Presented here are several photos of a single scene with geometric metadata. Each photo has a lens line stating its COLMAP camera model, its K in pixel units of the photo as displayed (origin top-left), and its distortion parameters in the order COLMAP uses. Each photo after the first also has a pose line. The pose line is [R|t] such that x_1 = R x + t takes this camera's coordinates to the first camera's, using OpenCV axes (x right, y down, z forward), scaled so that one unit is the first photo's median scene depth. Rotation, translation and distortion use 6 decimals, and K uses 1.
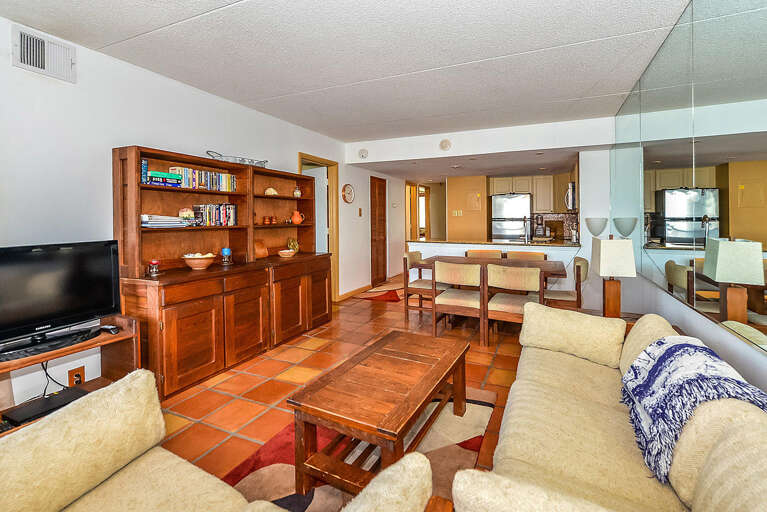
lens RADIAL K [[356.9, 0, 371.1], [0, 356.9, 214.6], [0, 0, 1]] dist [-0.002315, -0.001190]
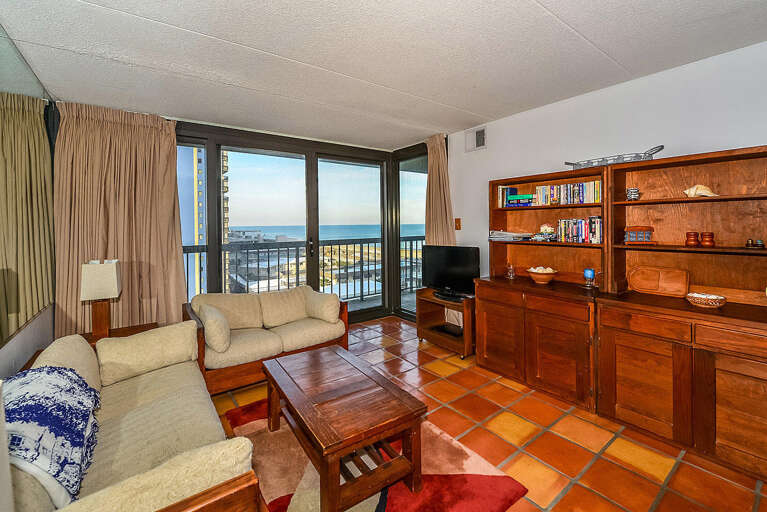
lens RADIAL K [[307.5, 0, 378.7], [0, 307.5, 238.2], [0, 0, 1]] dist [-0.007344, 0.000089]
pose [[-0.441533, 0.019207, -0.897040, 0.479697], [-0.000230, 0.999768, 0.021520, 0.004371], [0.897245, 0.009708, -0.441426, 0.899150]]
